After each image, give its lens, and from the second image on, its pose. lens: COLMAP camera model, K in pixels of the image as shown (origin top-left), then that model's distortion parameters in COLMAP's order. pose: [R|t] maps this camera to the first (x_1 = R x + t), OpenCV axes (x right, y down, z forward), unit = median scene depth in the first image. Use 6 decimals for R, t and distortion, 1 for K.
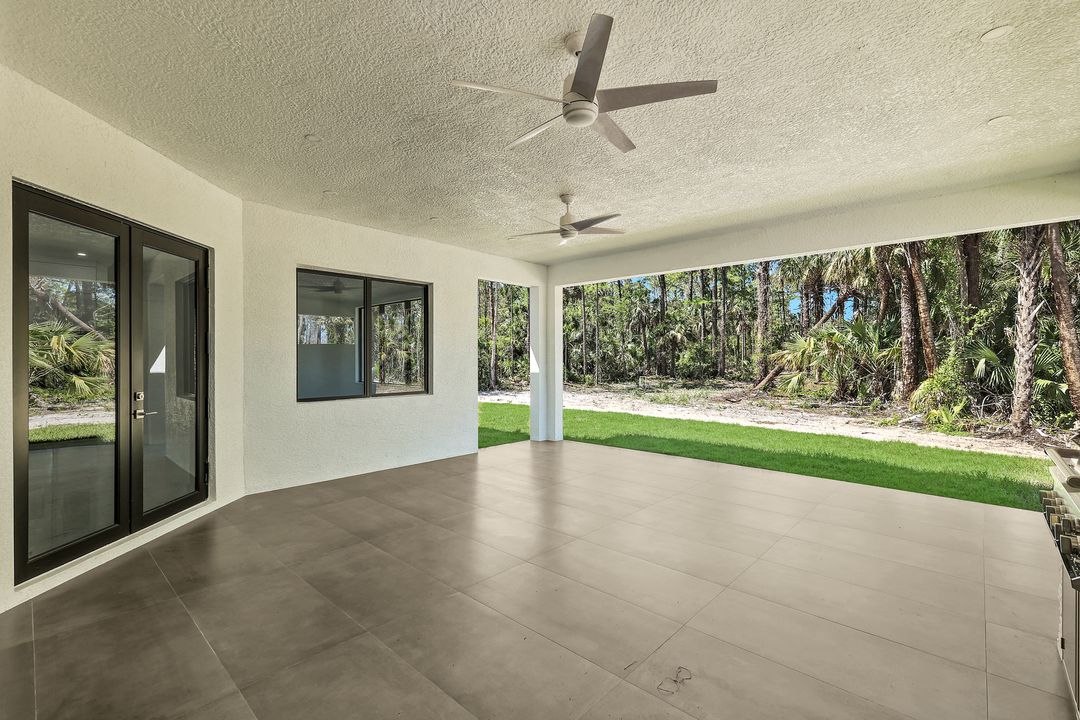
lens RADIAL K [[475.0, 0, 539.4], [0, 475.0, 359.7], [0, 0, 1]] dist [-0.002093, -0.000333]
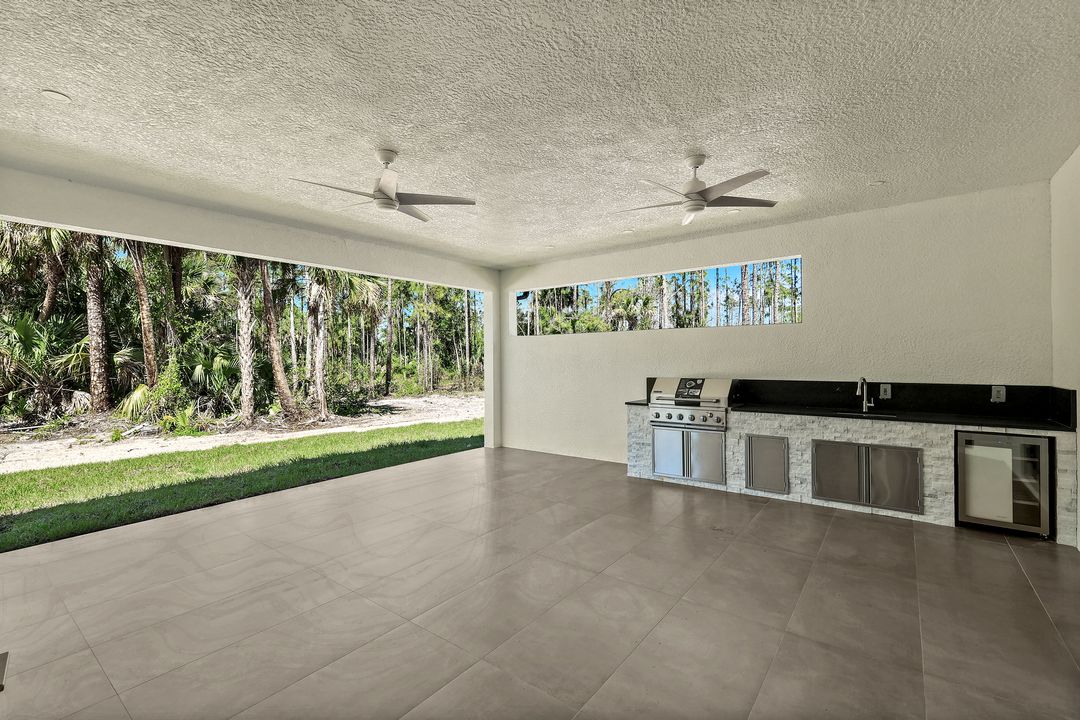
lens RADIAL K [[475.0, 0, 536.1], [0, 475.0, 355.6], [0, 0, 1]] dist [-0.002093, -0.000333]
pose [[-0.094339, 0.005322, 0.995526, -0.294428], [0.013075, 0.999906, -0.004106, -0.009714], [-0.995454, 0.012630, -0.094400, 0.354660]]
